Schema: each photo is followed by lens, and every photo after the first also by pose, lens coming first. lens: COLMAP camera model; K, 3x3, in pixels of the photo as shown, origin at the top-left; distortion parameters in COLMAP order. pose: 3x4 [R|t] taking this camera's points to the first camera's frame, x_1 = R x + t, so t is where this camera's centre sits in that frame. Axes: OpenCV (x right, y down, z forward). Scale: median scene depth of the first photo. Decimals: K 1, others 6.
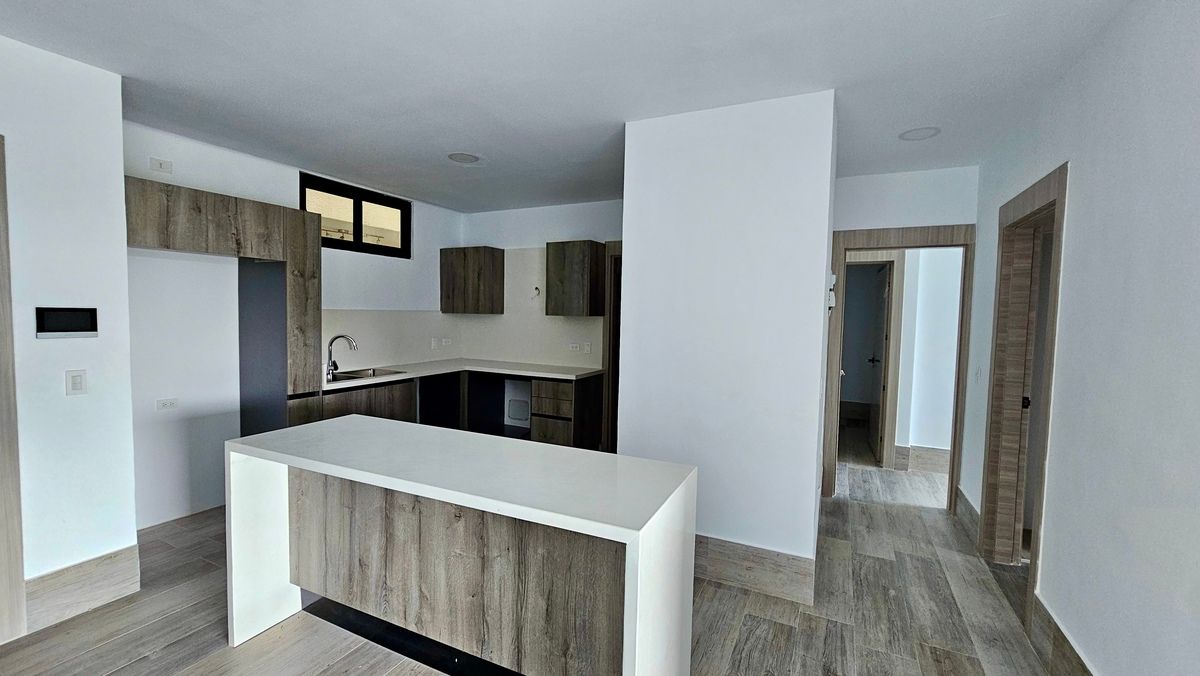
lens RADIAL K [[493.3, 0, 599.6], [0, 493.3, 339.3], [0, 0, 1]] dist [0.000286, -0.000163]
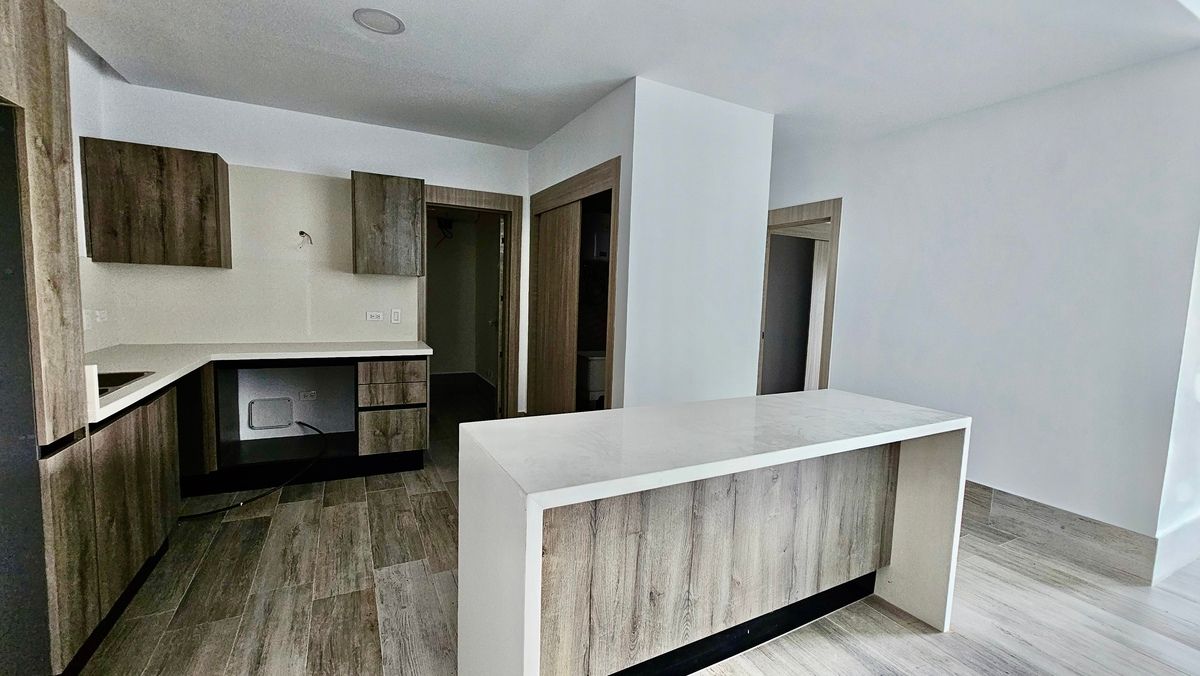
lens RADIAL K [[493.3, 0, 598.6], [0, 493.3, 336.2], [0, 0, 1]] dist [0.000286, -0.000163]
pose [[0.590544, -0.066690, 0.804245, -1.087602], [0.021516, 0.997526, 0.066919, 0.008192], [-0.806718, -0.022215, 0.590519, 0.622551]]
